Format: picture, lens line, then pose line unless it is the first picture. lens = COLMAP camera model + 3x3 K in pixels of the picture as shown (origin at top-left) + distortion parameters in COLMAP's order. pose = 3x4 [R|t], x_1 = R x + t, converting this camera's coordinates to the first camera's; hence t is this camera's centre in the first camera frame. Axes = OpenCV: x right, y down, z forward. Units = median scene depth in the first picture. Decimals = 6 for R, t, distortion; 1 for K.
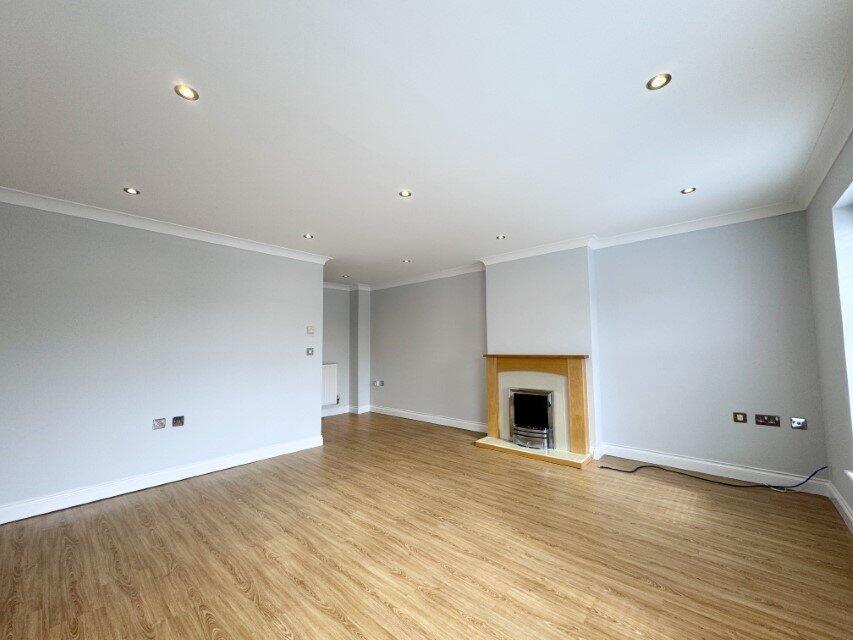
lens RADIAL K [[339.2, 0, 426.5], [0, 339.2, 320.0], [0, 0, 1]] dist [-0.000102, -0.000008]
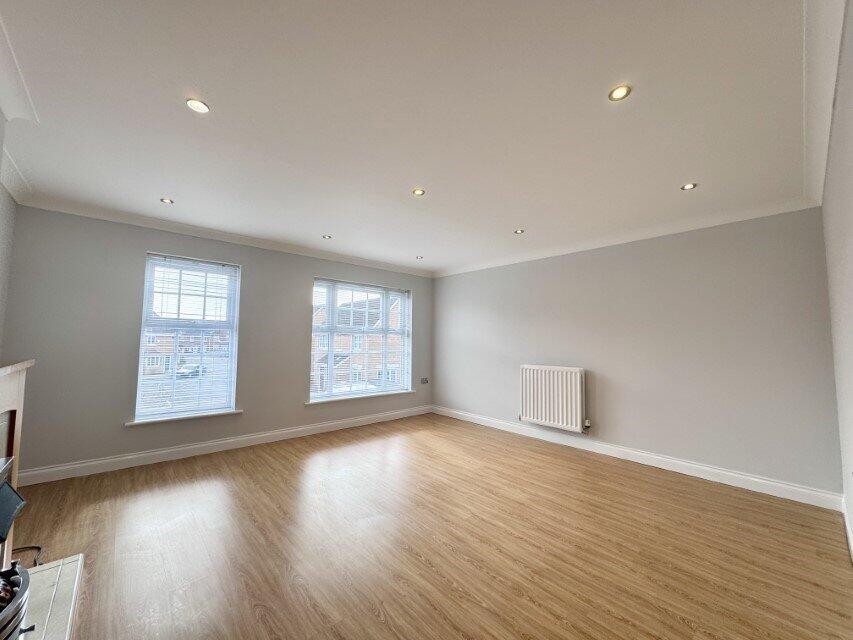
lens RADIAL K [[339.2, 0, 426.5], [0, 339.2, 320.0], [0, 0, 1]] dist [-0.000102, -0.000008]
pose [[-0.993463, 0.005419, 0.114030, -0.217491], [-0.010471, 0.990336, -0.138291, 0.166220], [-0.113677, -0.138581, -0.983805, 2.130759]]
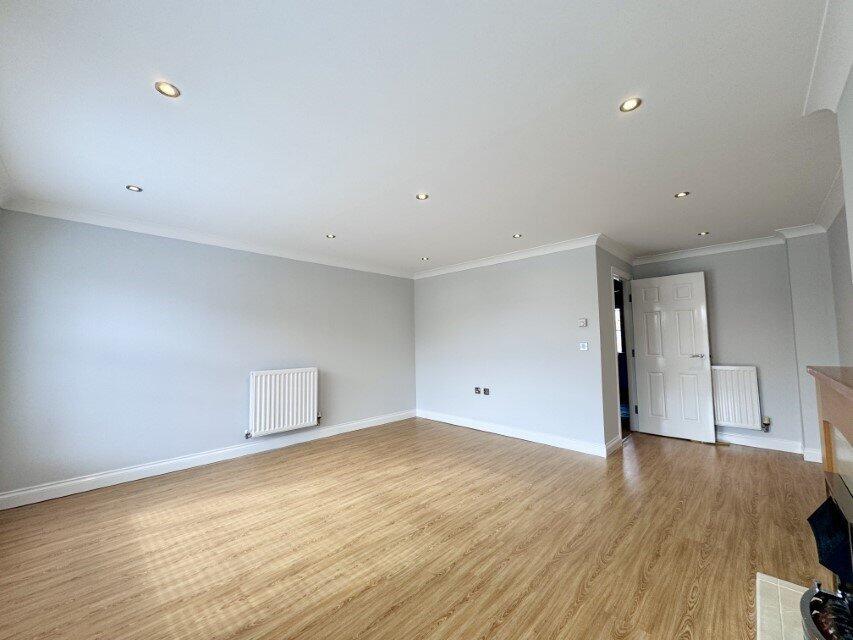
lens RADIAL K [[339.2, 0, 426.5], [0, 339.2, 320.0], [0, 0, 1]] dist [-0.000102, -0.000008]
pose [[-0.050576, -0.055054, -0.997202, 1.032733], [0.086855, 0.994454, -0.059308, 0.069832], [0.994936, -0.089611, -0.045514, 1.118670]]
